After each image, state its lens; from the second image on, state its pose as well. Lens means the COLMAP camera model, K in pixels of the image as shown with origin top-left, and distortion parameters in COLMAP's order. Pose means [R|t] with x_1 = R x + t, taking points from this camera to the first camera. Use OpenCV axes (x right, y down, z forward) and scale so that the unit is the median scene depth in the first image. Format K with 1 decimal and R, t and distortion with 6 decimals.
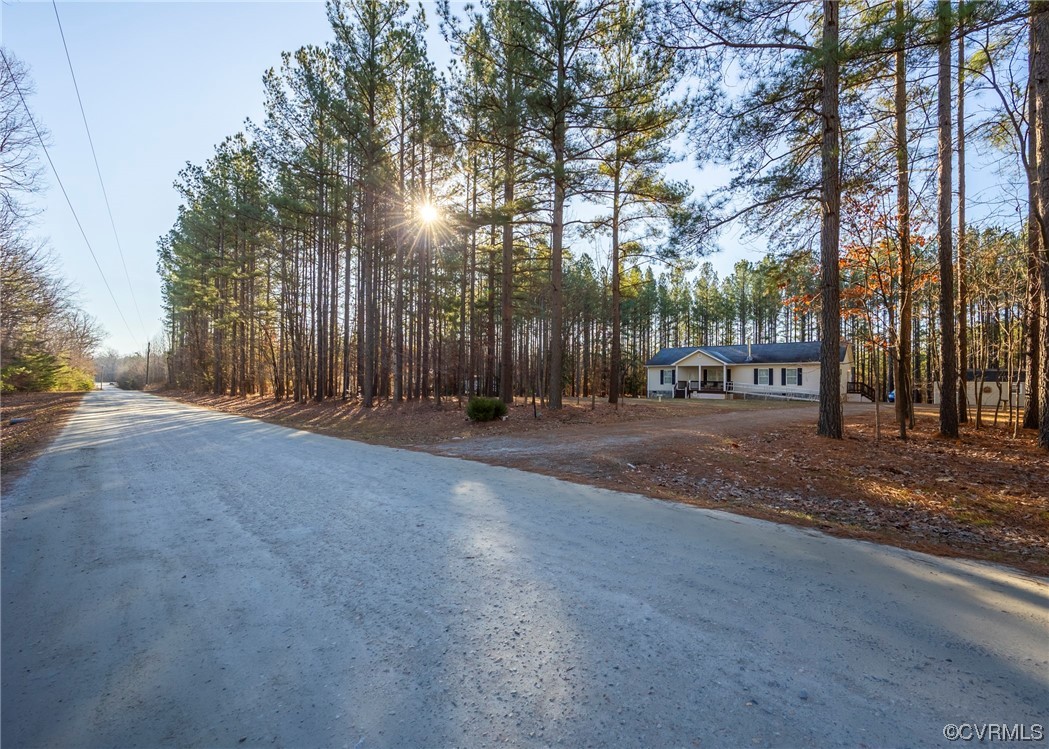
lens RADIAL K [[446.9, 0, 533.7], [0, 446.9, 379.1], [0, 0, 1]] dist [-0.013904, -0.000918]
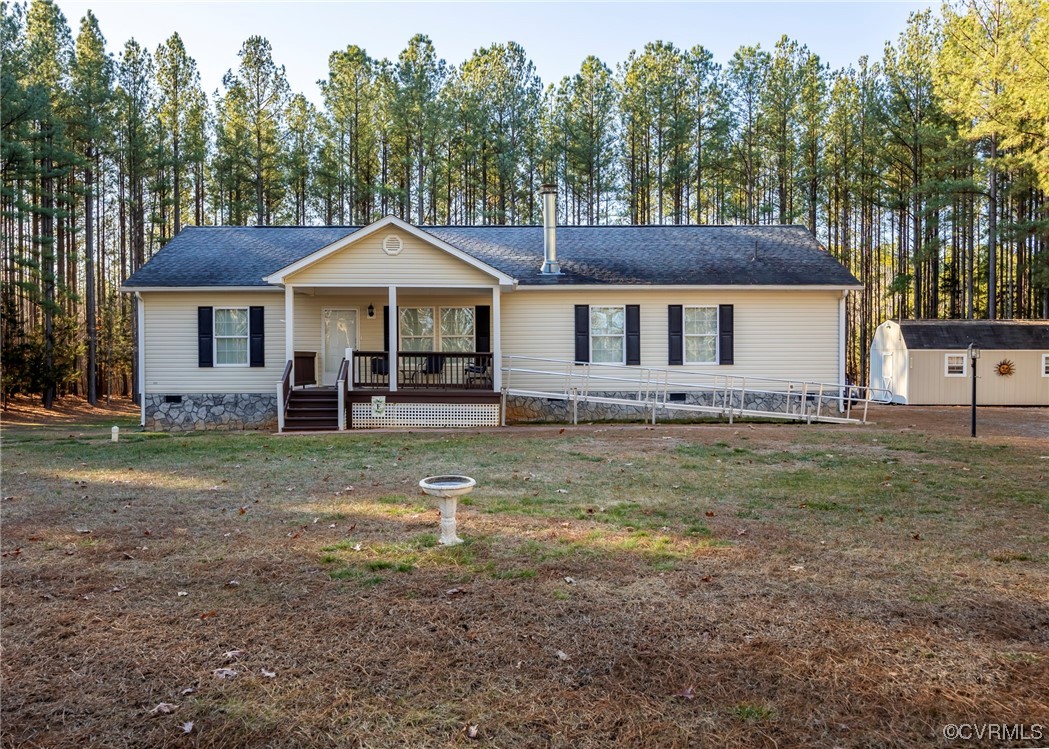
lens RADIAL K [[842.0, 0, 520.0], [0, 842.0, 376.9], [0, 0, 1]] dist [0.000137, -0.002042]
pose [[0.734915, -0.025753, 0.677670, 0.122832], [0.004022, 0.999427, 0.033618, 0.003010], [-0.678147, -0.021980, 0.734598, 0.632240]]
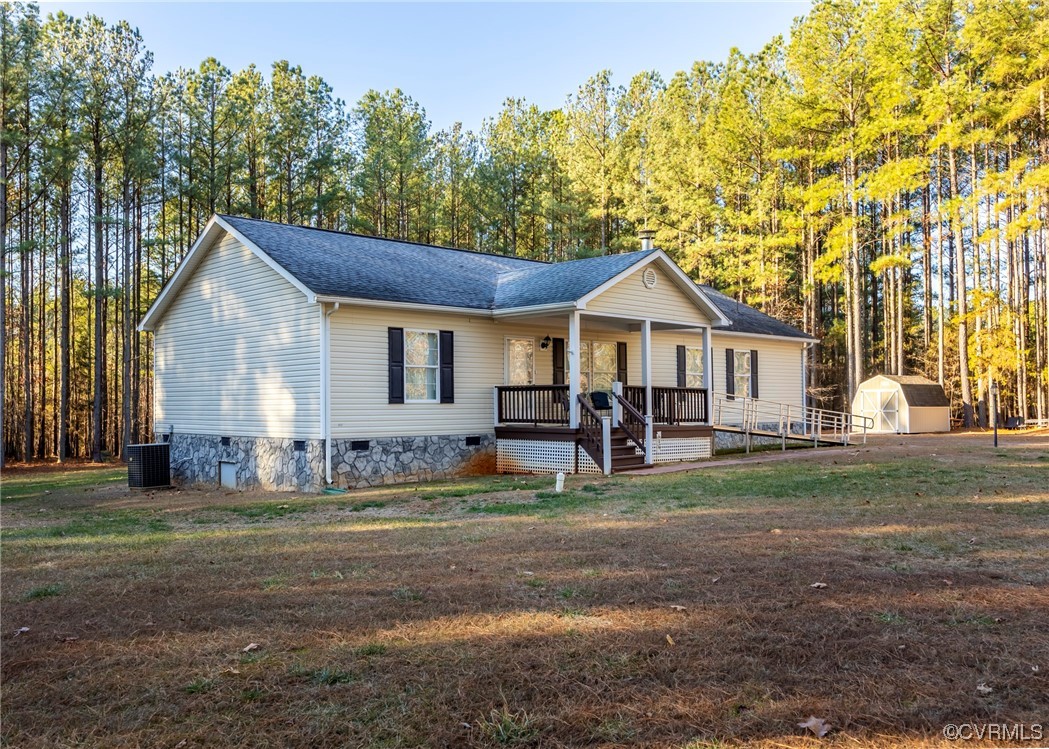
lens RADIAL K [[894.0, 0, 515.9], [0, 894.0, 368.0], [0, 0, 1]] dist [-0.011967, -0.007456]
pose [[0.079993, 0.026438, 0.996445, -0.087133], [-0.004250, 0.999648, -0.026182, 0.007207], [-0.996786, -0.002141, 0.080077, 1.028852]]
